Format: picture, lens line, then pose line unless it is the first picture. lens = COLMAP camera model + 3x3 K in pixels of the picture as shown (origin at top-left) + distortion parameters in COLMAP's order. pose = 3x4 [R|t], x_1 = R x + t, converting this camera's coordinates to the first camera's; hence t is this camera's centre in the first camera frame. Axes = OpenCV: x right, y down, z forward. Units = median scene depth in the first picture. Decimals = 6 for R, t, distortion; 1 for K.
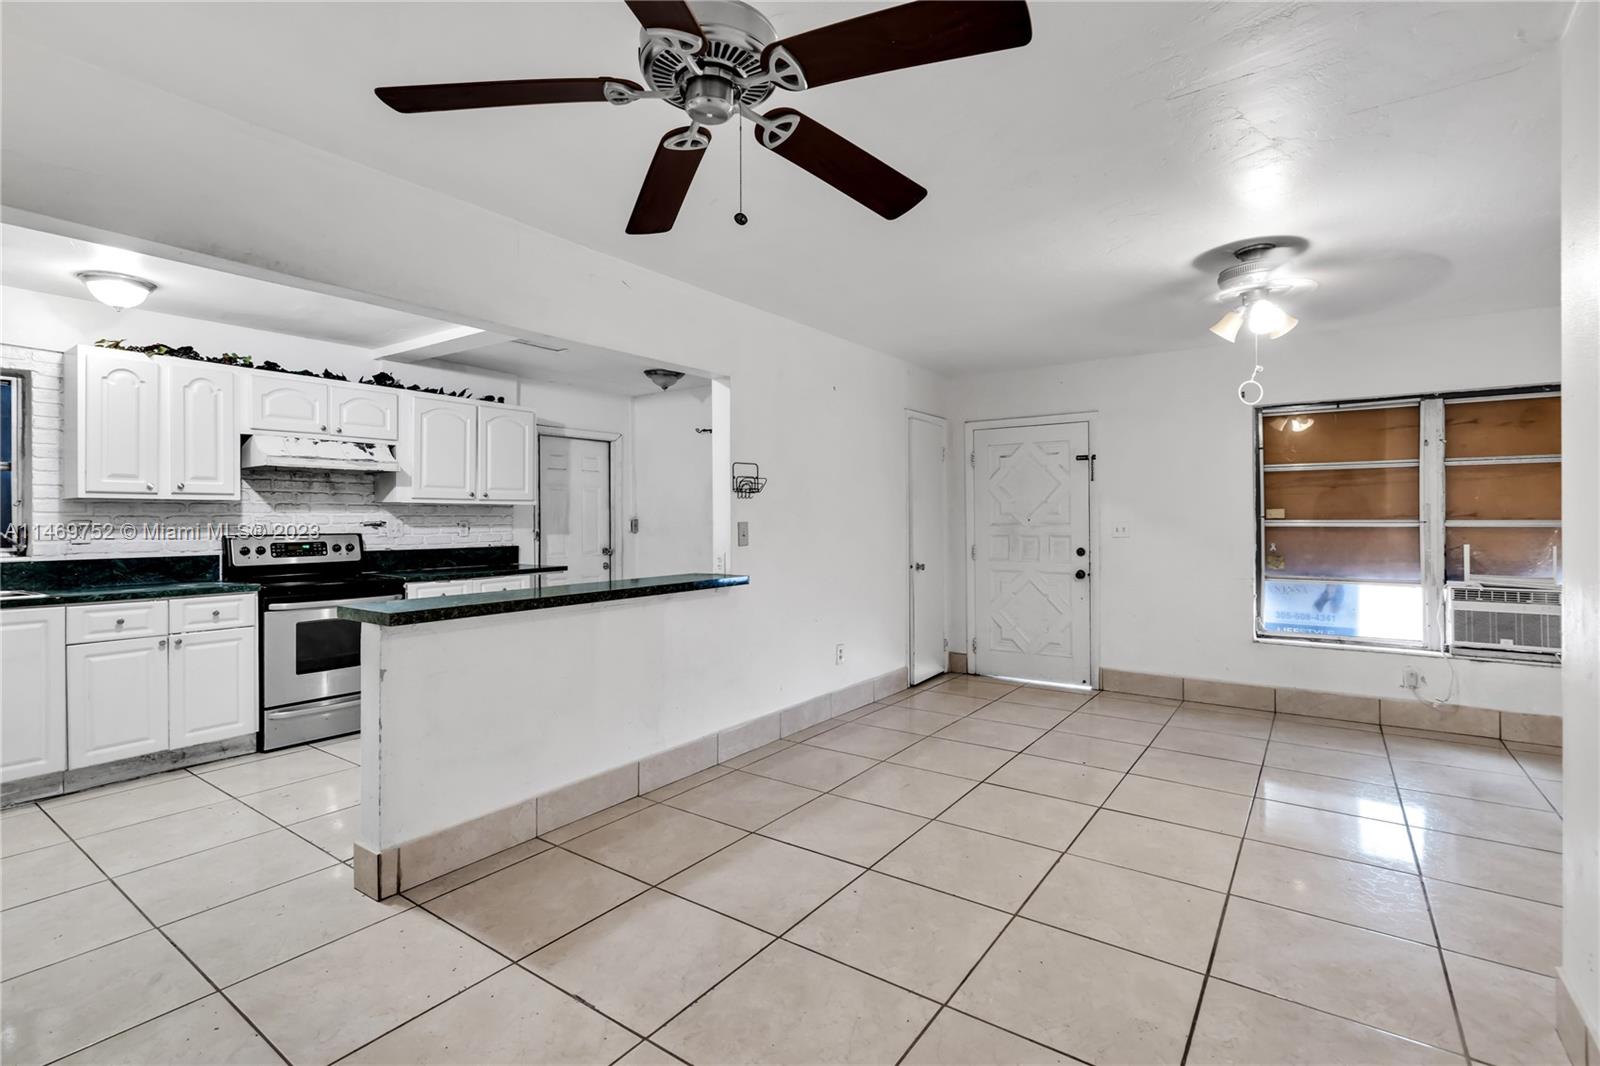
lens RADIAL K [[733.8, 0, 793.3], [0, 733.8, 505.4], [0, 0, 1]] dist [-0.000847, 0.001026]
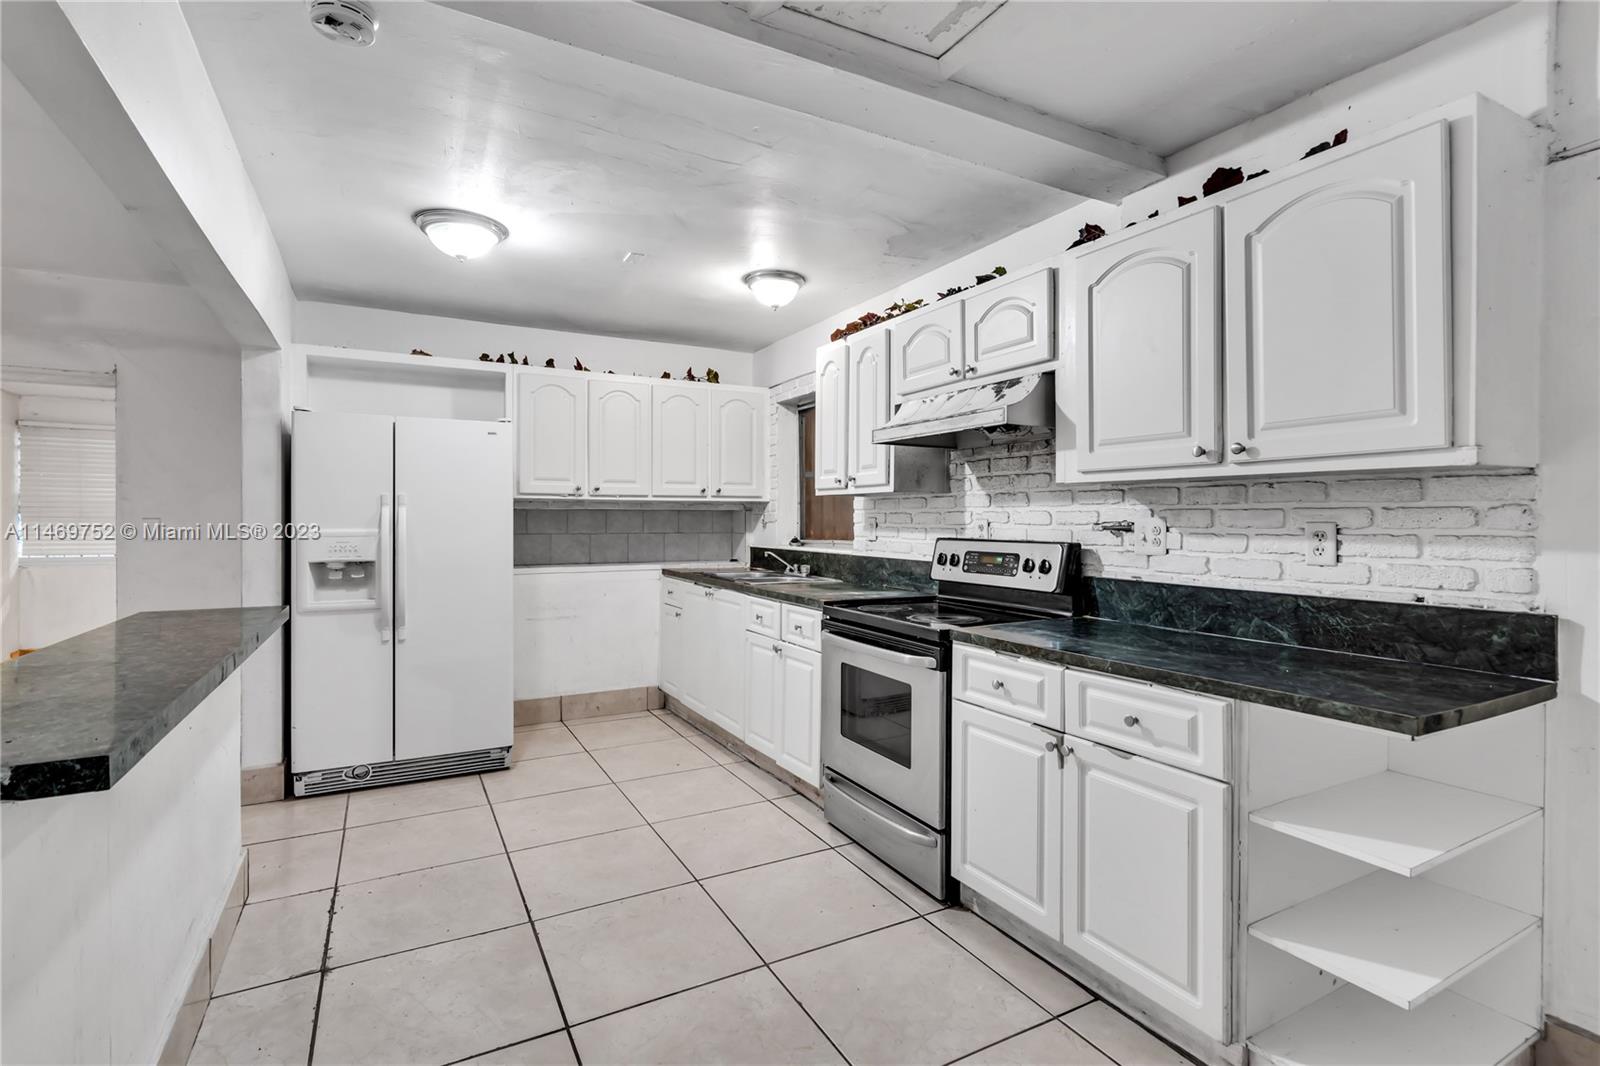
lens RADIAL K [[733.8, 0, 800.7], [0, 733.8, 528.0], [0, 0, 1]] dist [-0.000847, 0.001026]
pose [[-0.433780, 0.014251, -0.900906, -0.020245], [0.018135, 0.999810, 0.007084, 0.020650], [0.900836, -0.013265, -0.433957, 1.109798]]
